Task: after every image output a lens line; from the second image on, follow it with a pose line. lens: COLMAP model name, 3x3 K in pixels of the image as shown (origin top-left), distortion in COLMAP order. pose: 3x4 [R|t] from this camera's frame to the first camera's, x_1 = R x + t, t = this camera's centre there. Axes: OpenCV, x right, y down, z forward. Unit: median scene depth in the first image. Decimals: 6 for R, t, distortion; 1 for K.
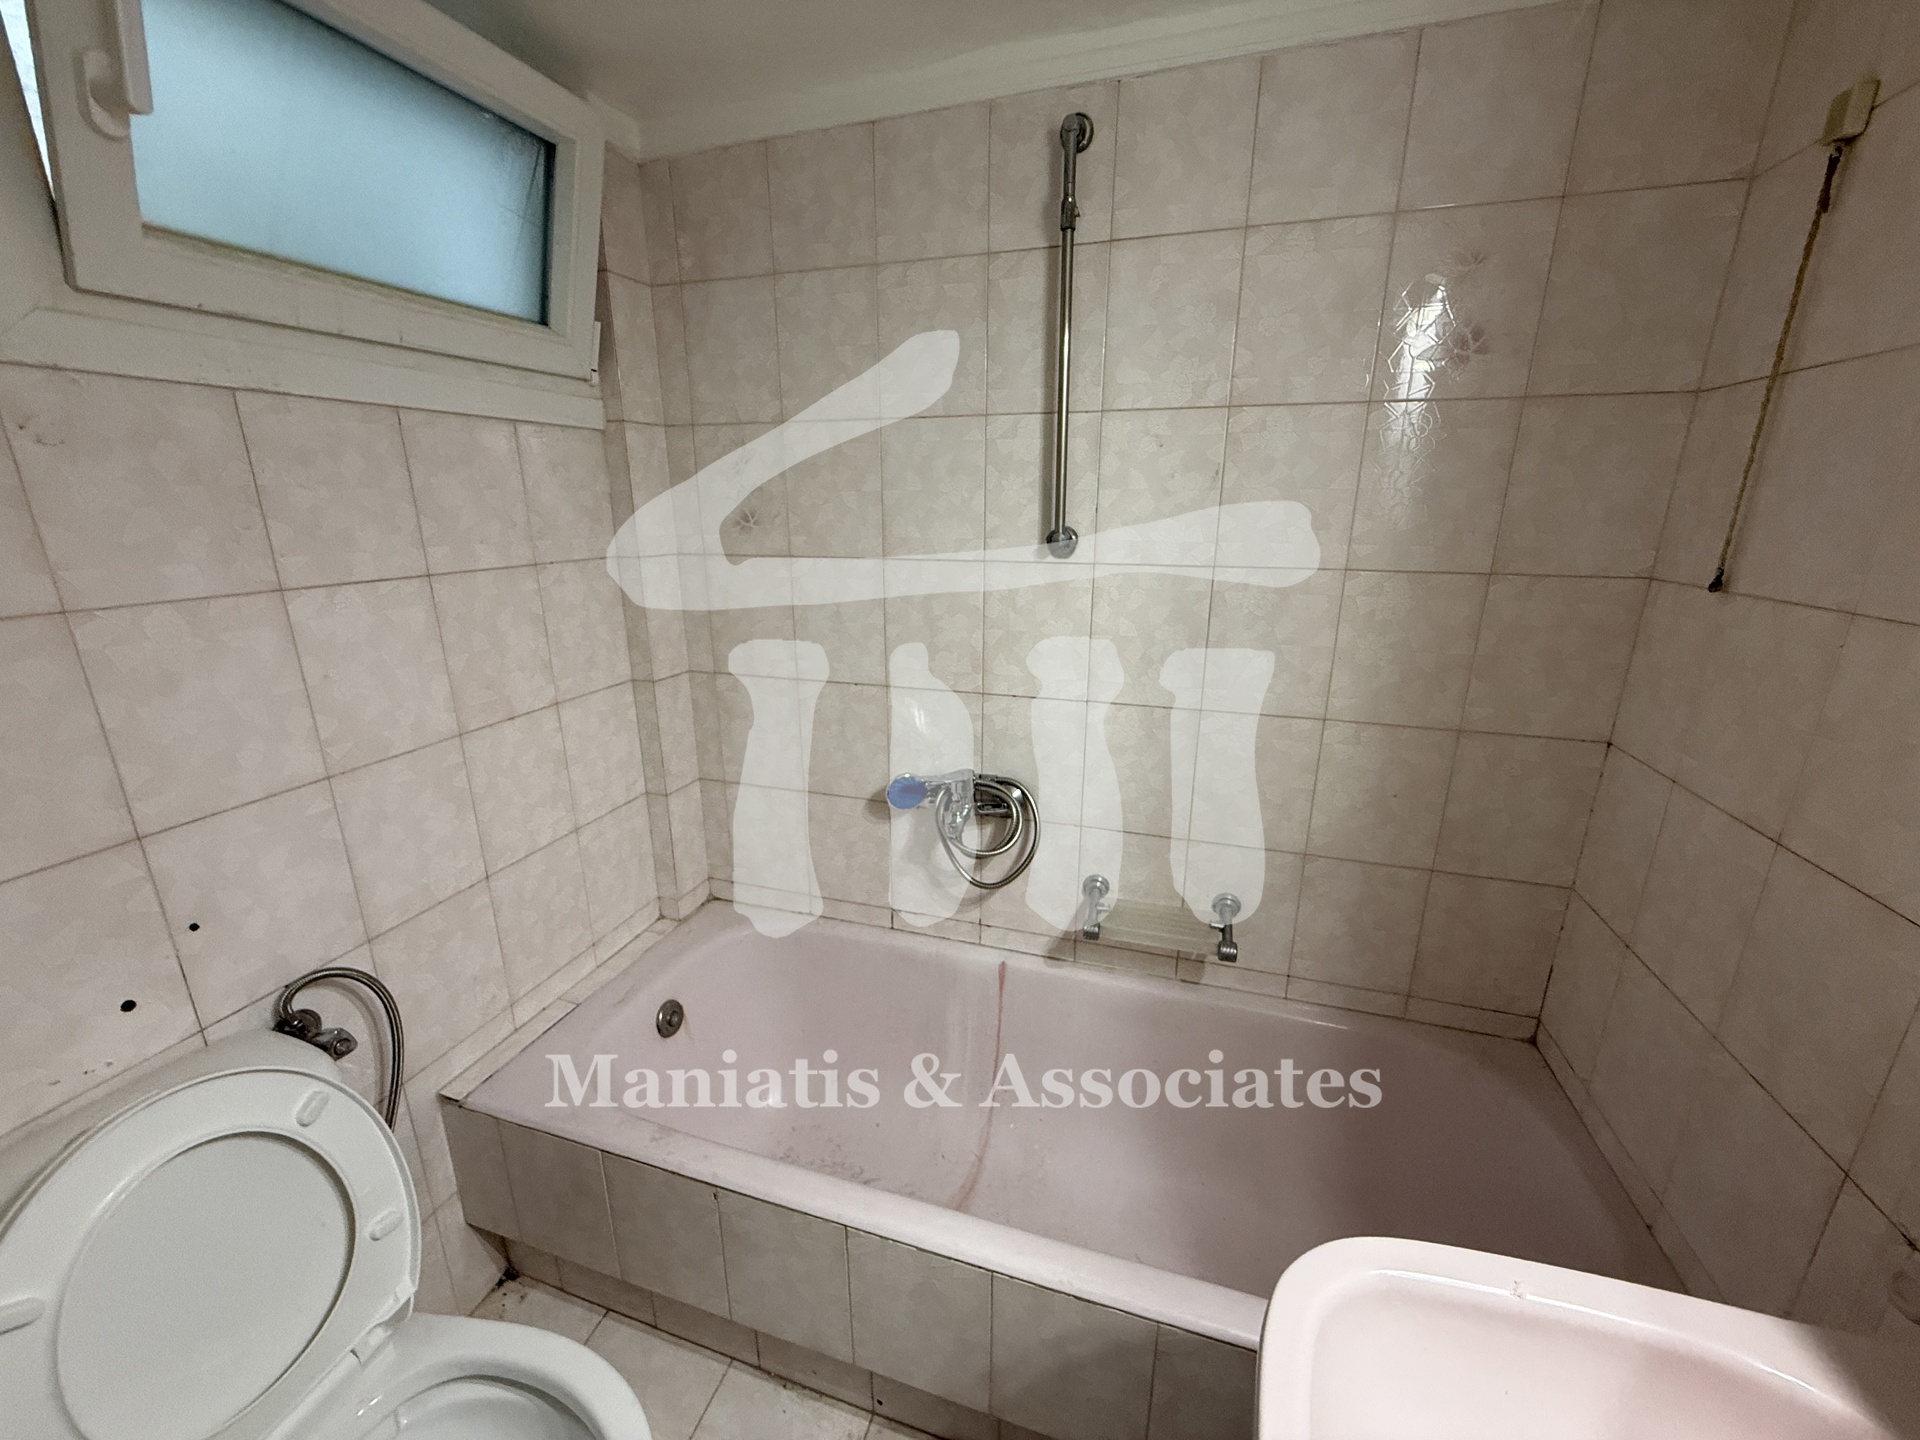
lens RADIAL K [[762.9, 0, 955.5], [0, 762.9, 718.0], [0, 0, 1]] dist [-0.000835, 0.000360]
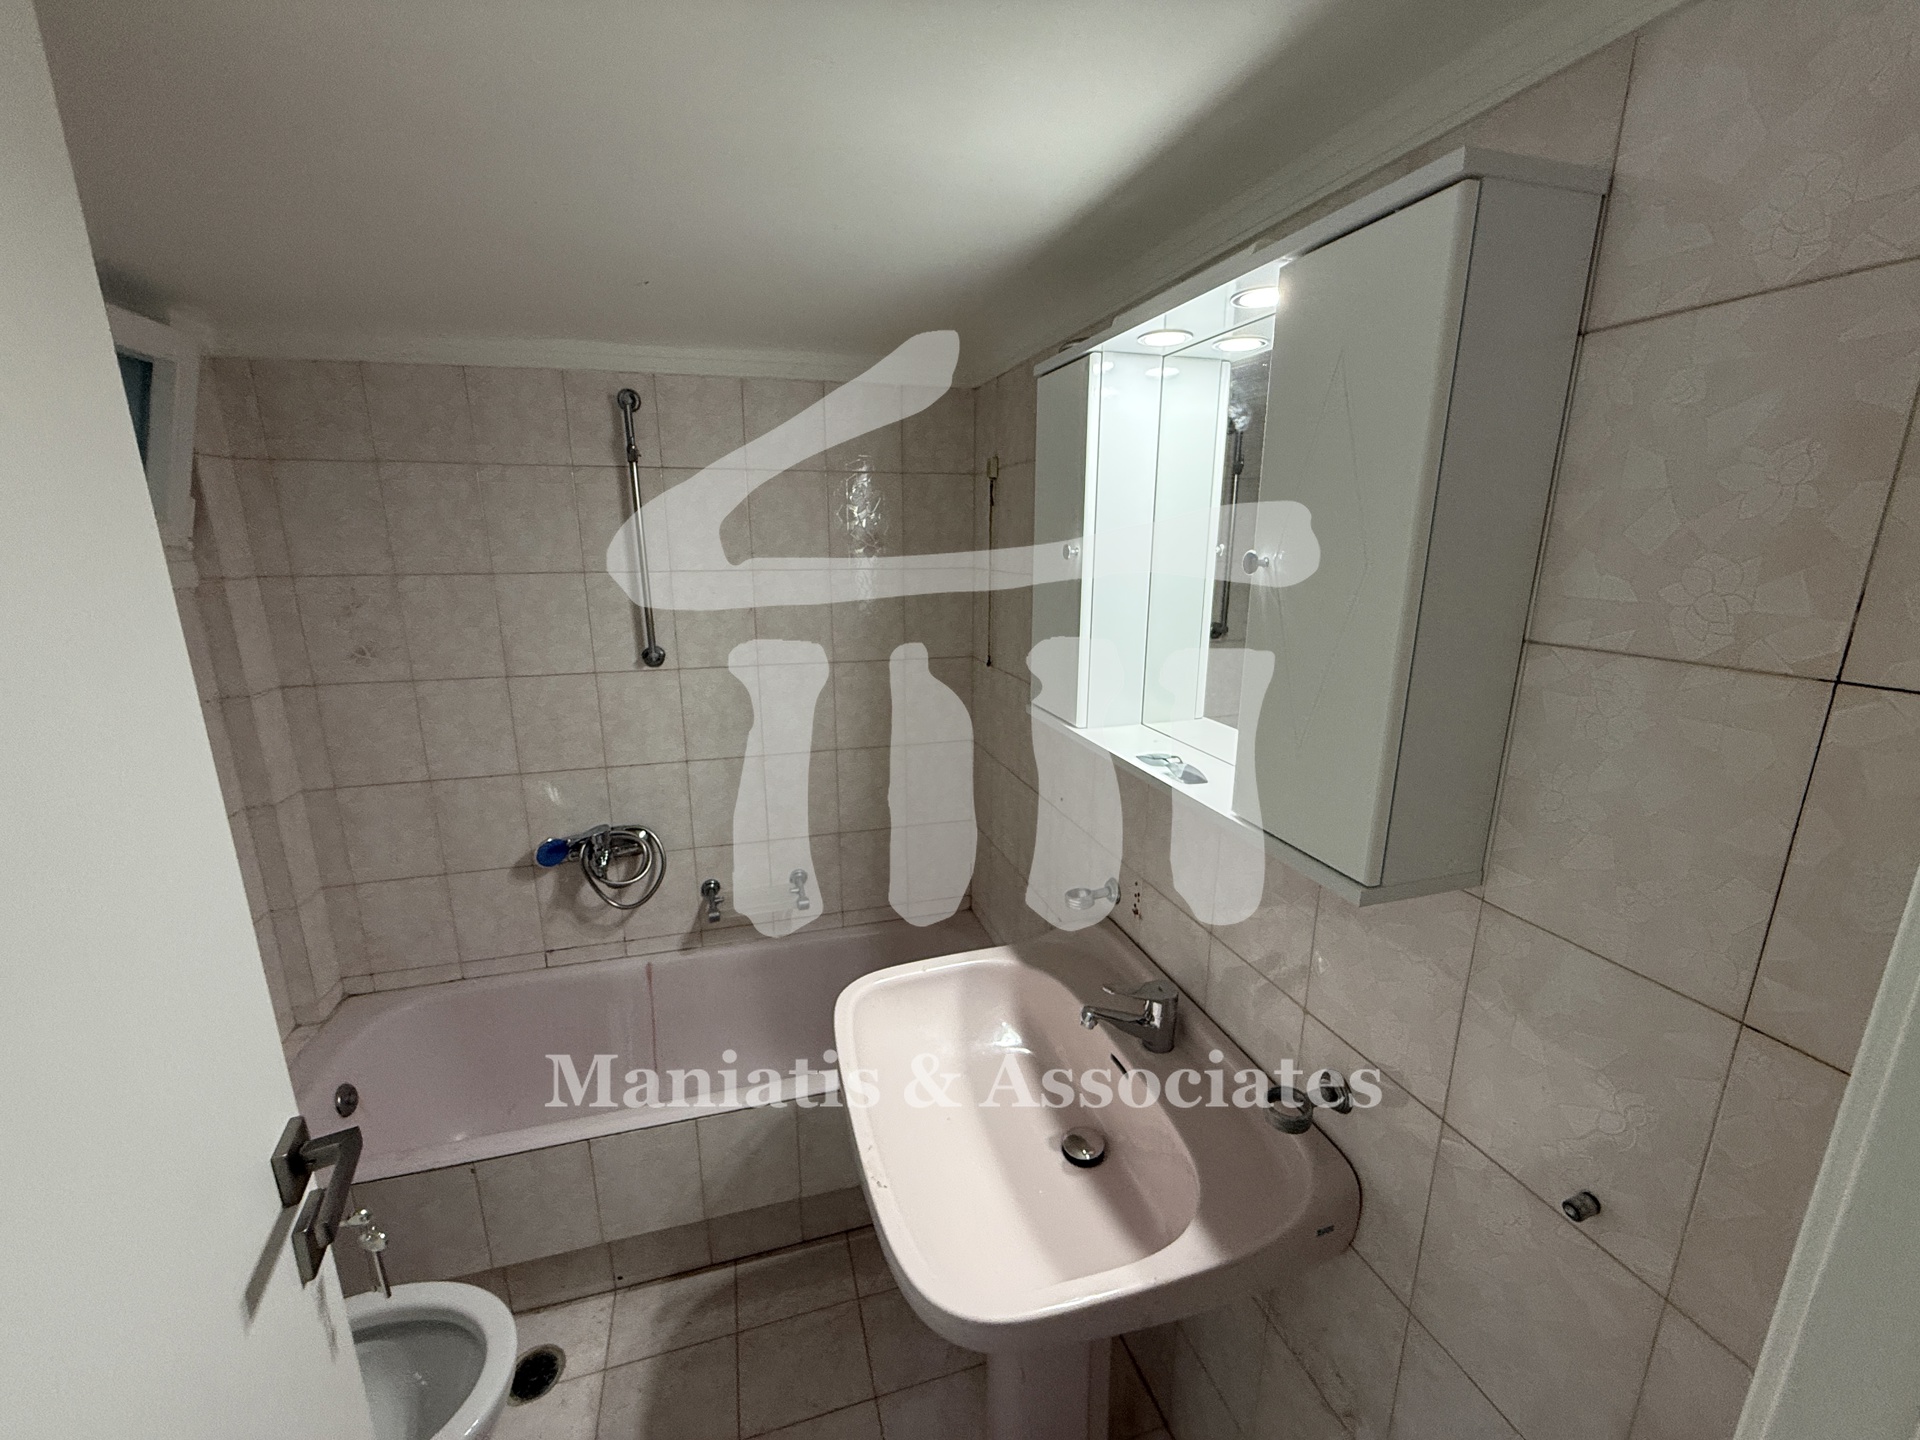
lens RADIAL K [[762.9, 0, 955.5], [0, 762.9, 718.0], [0, 0, 1]] dist [-0.000835, 0.000360]
pose [[0.832480, -0.130597, 0.538444, -0.166959], [0.153353, 0.988168, 0.002578, -0.027307], [-0.532409, 0.080426, 0.842658, -0.486229]]
